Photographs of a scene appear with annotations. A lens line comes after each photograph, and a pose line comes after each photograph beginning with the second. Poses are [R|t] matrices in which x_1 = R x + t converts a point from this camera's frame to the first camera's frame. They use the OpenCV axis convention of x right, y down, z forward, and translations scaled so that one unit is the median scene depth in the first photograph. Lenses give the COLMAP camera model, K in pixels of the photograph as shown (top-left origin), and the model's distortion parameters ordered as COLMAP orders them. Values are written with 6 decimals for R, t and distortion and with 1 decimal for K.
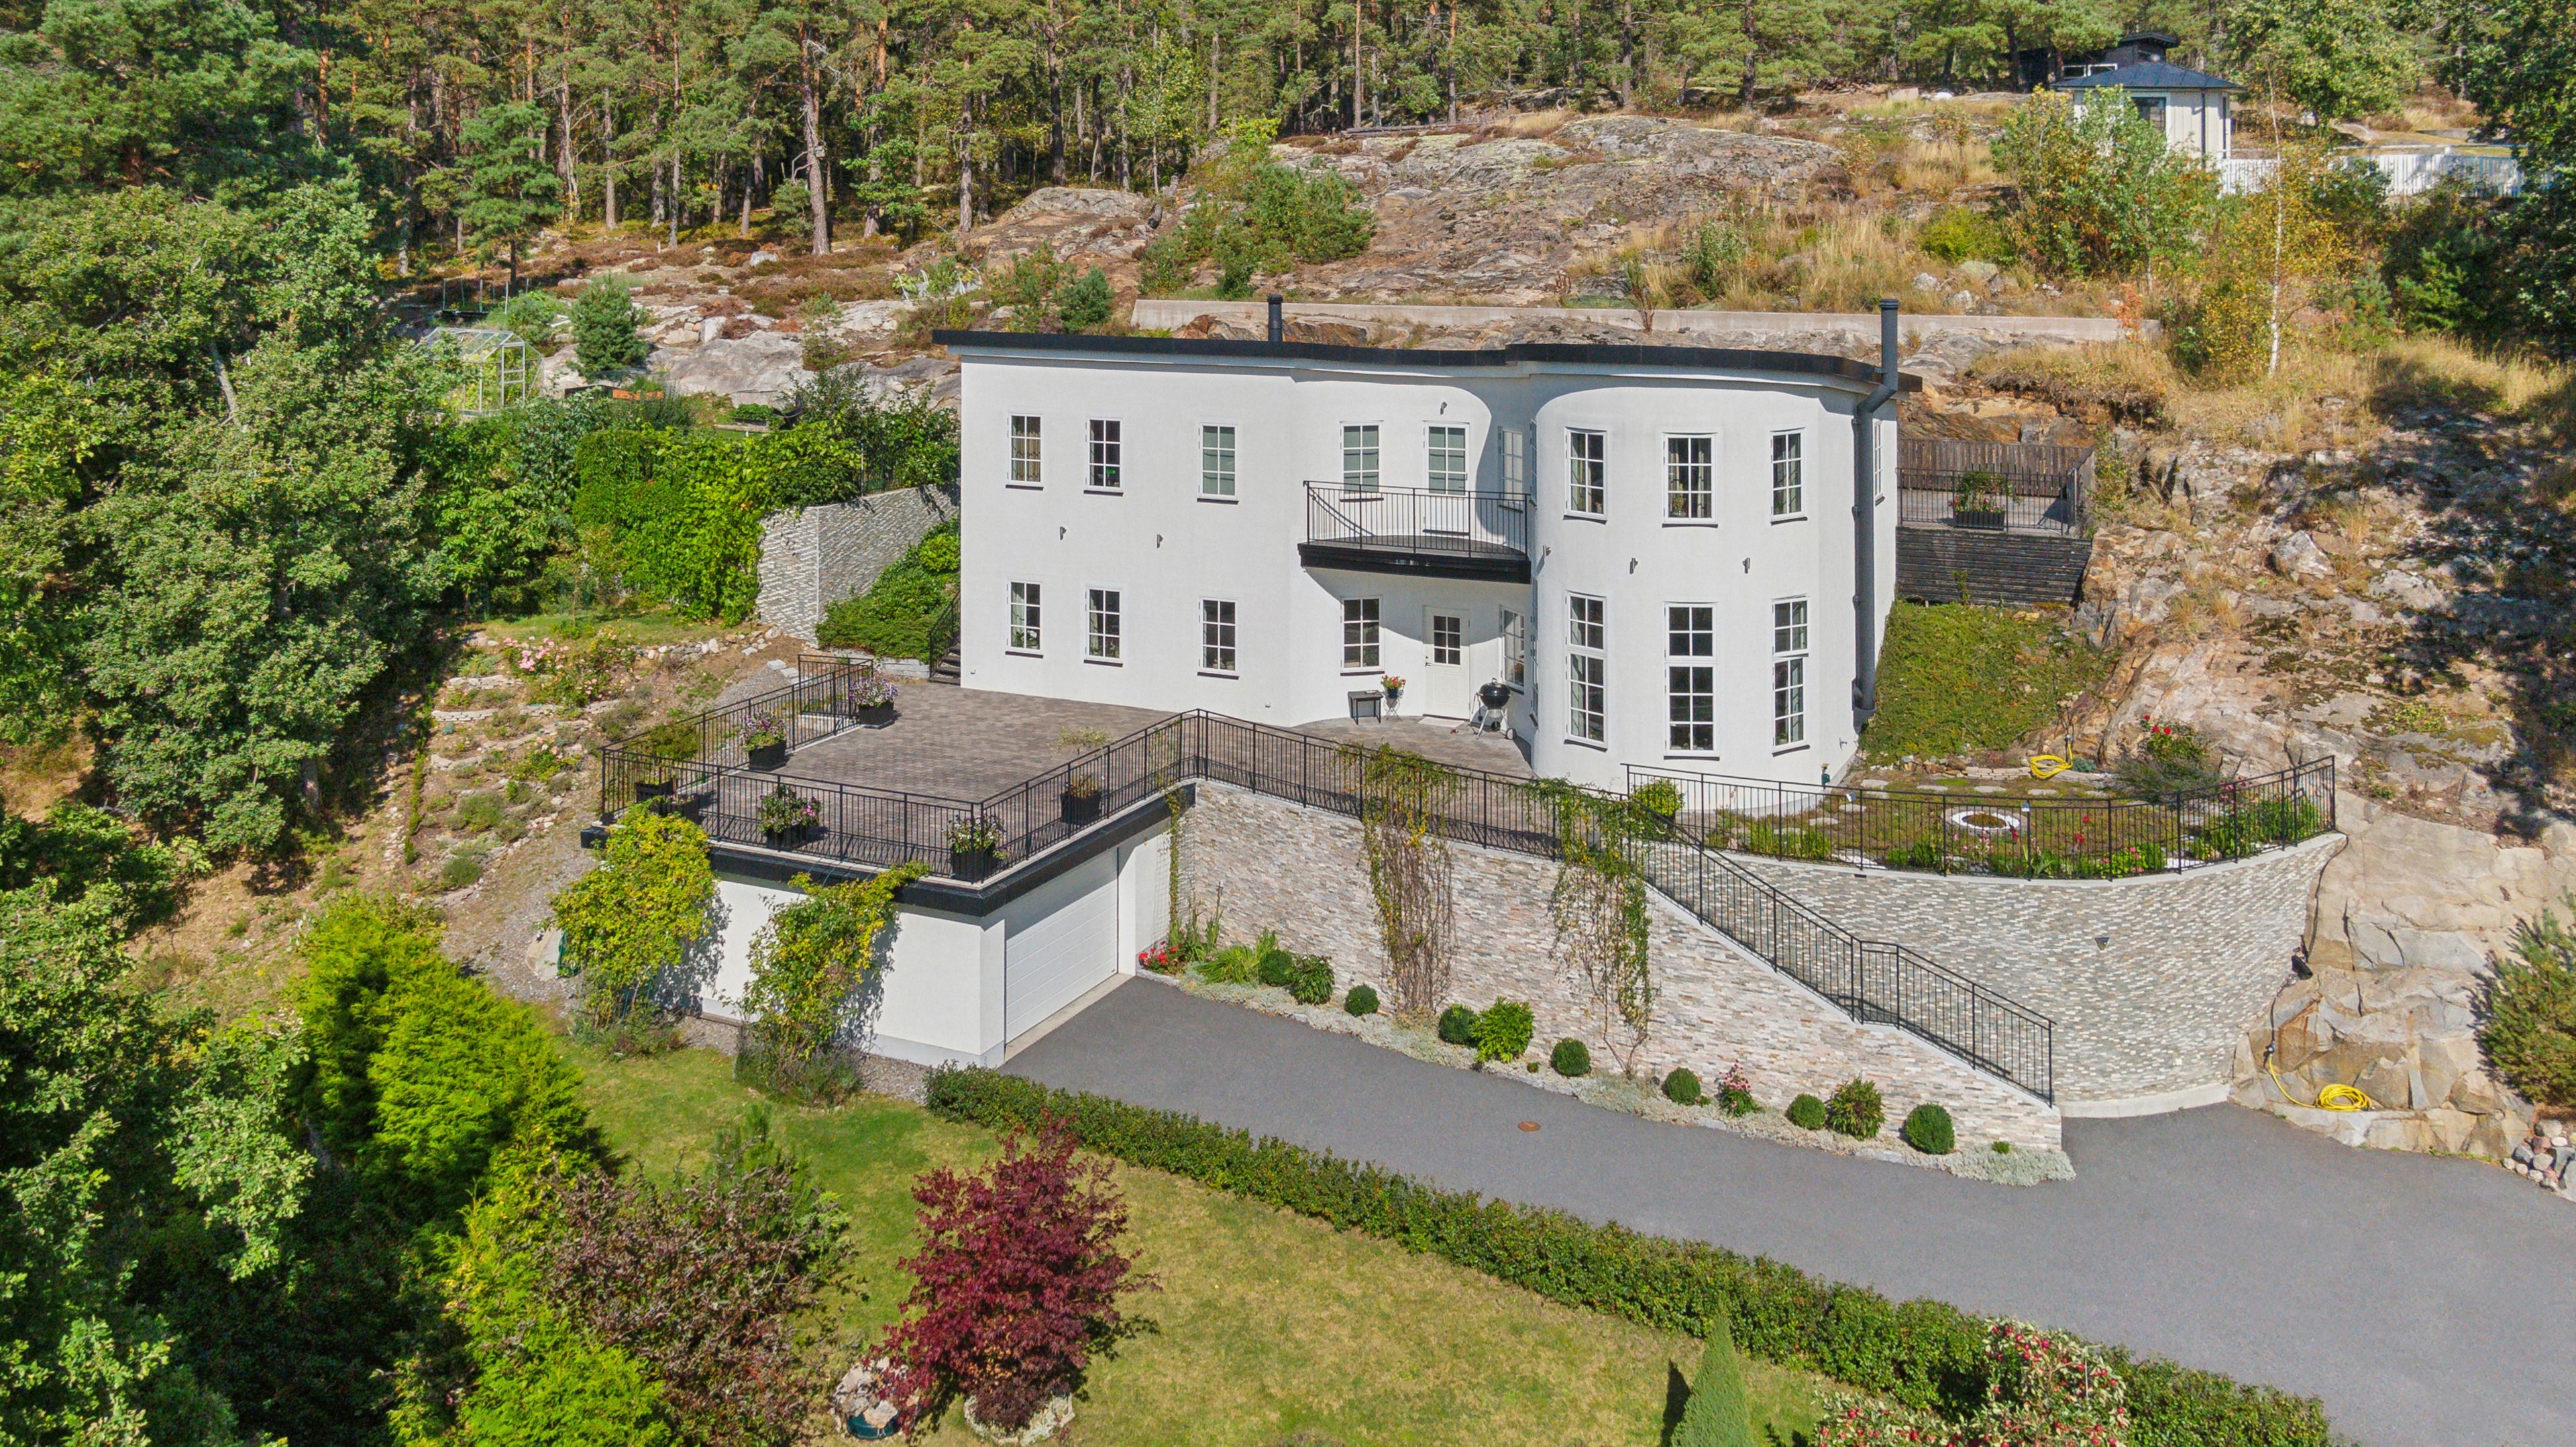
lens RADIAL K [[2093.7, 0, 1299.2], [0, 2093.7, 170.1], [0, 0, 1]] dist [0.009714, 0.003459]
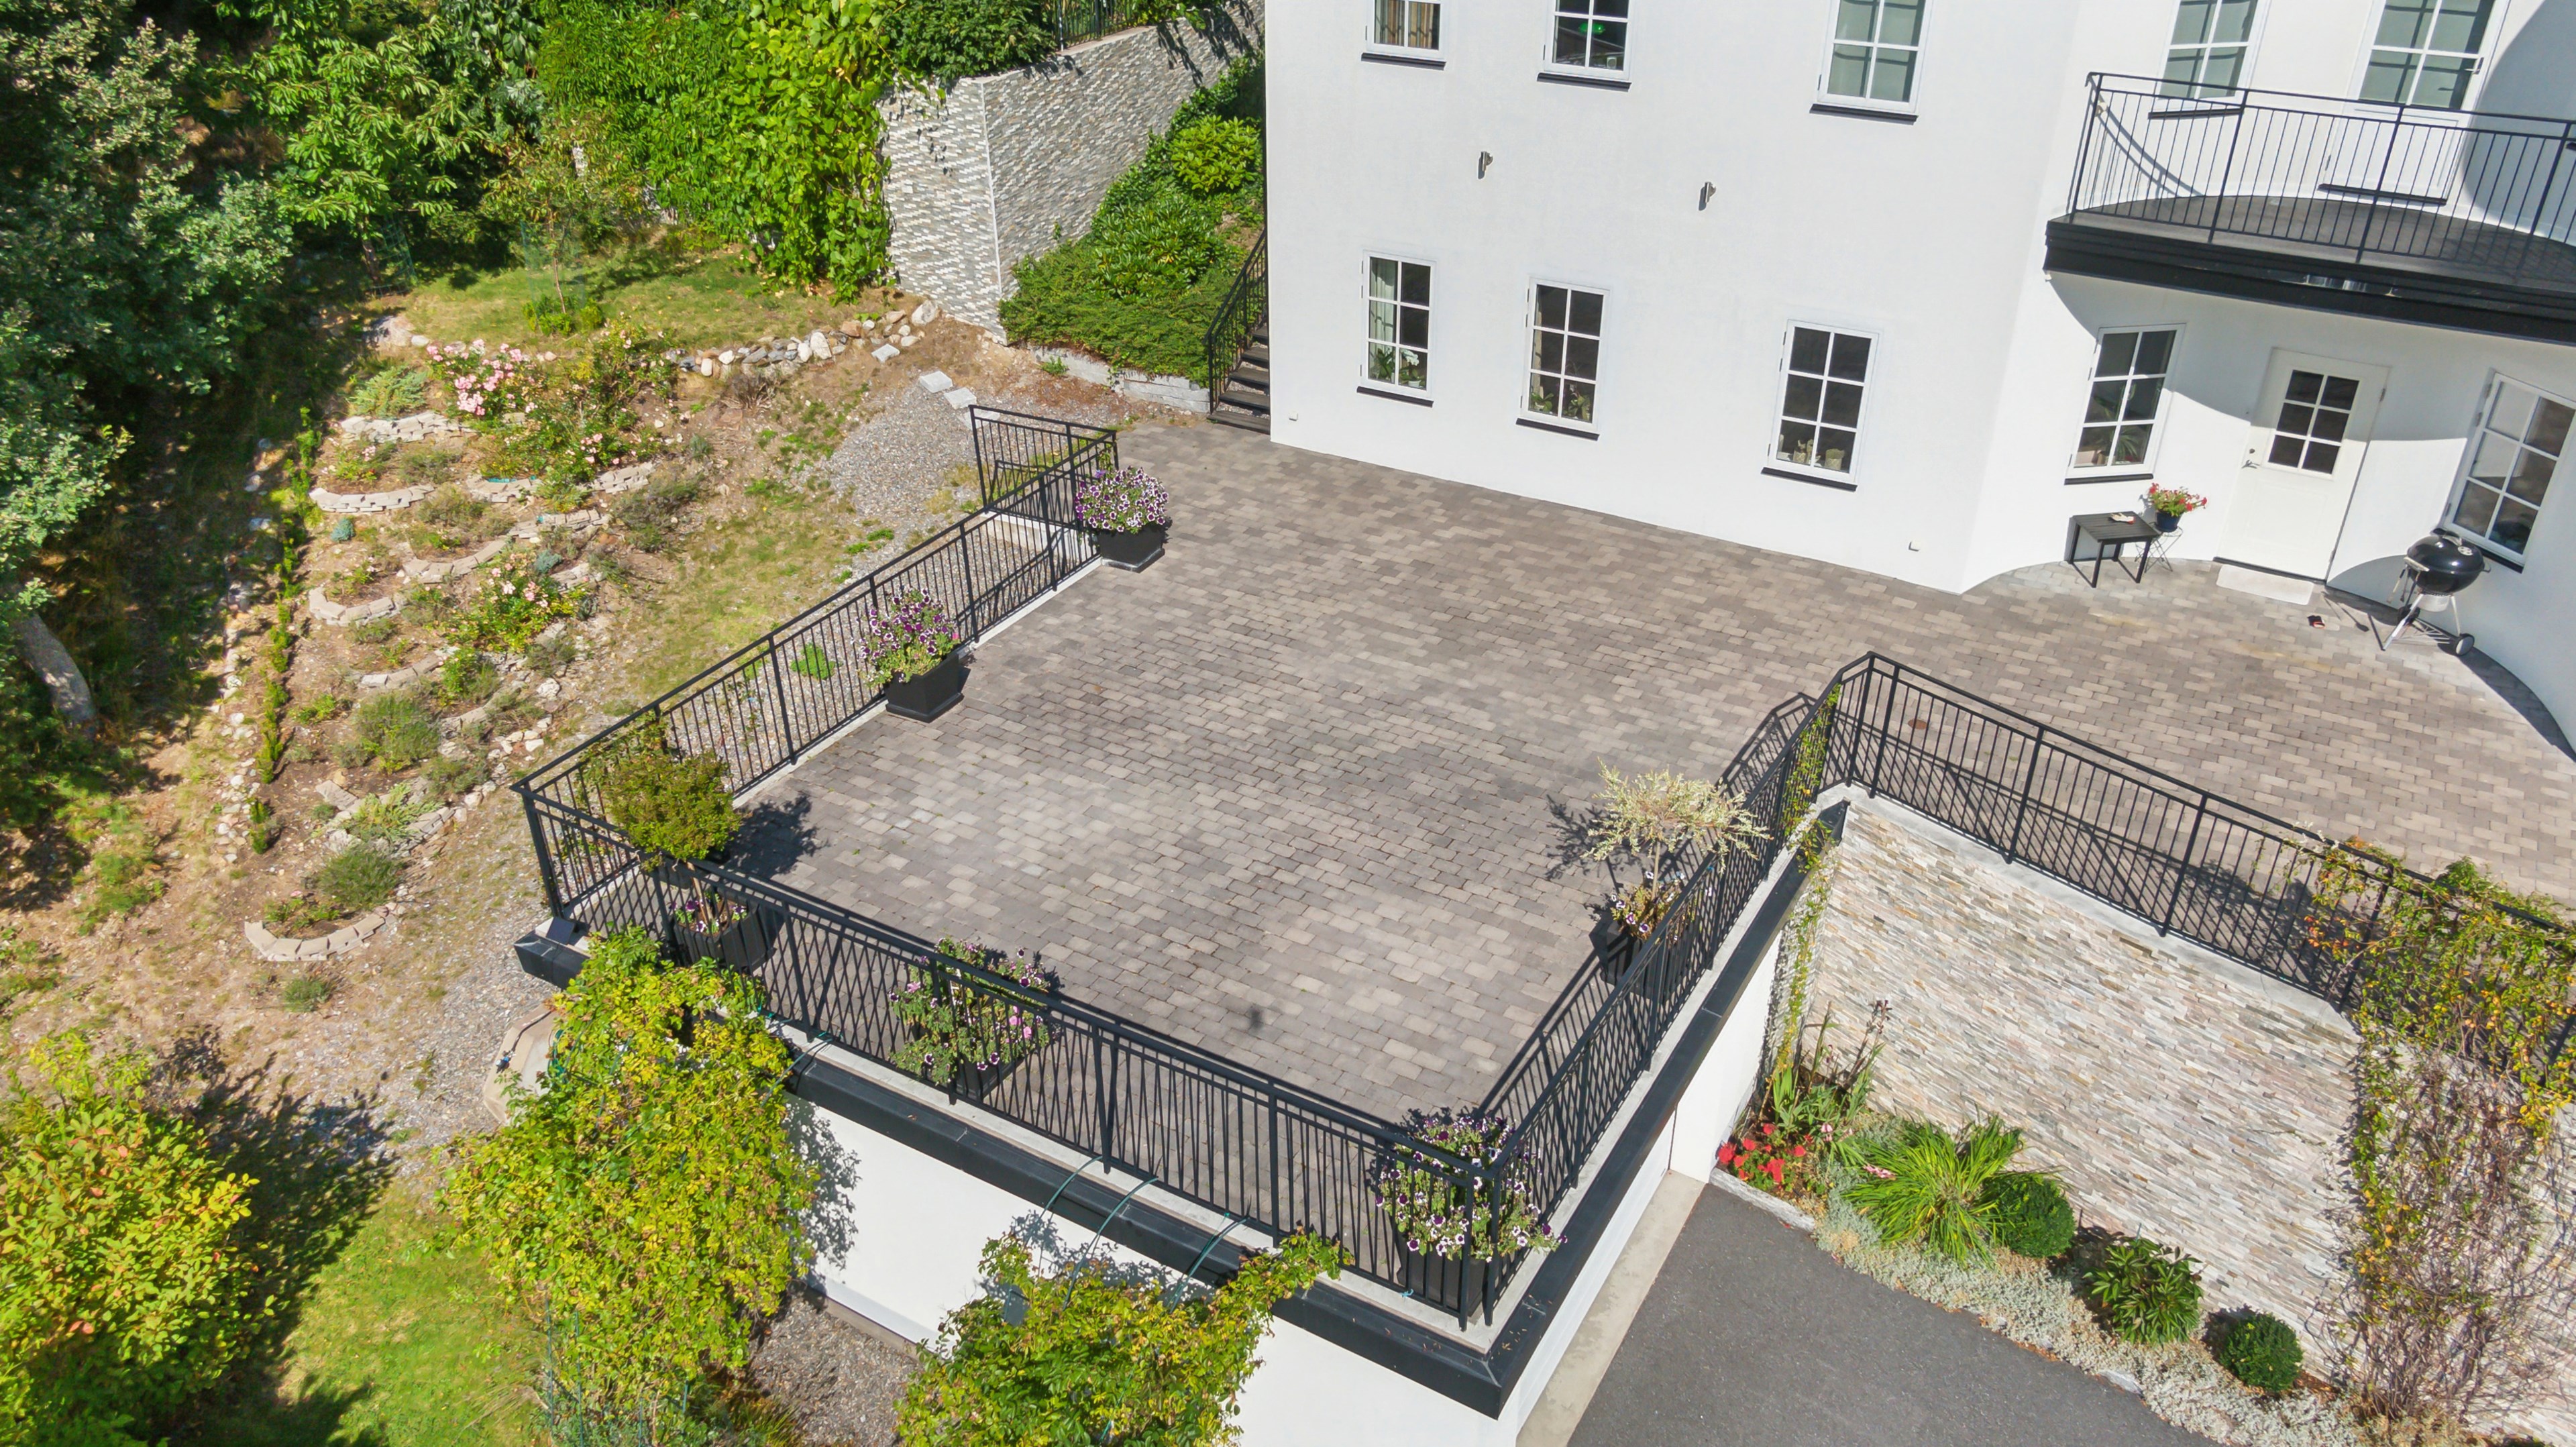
lens RADIAL K [[1838.2, 0, 1290.7], [0, 1838.2, 730.0], [0, 0, 1]] dist [0.029071, -0.038920]
pose [[0.996856, 0.035646, -0.070763, -0.127434], [0.008139, 0.842297, 0.538953, 0.056100], [0.078815, -0.537834, 0.839358, 0.593725]]
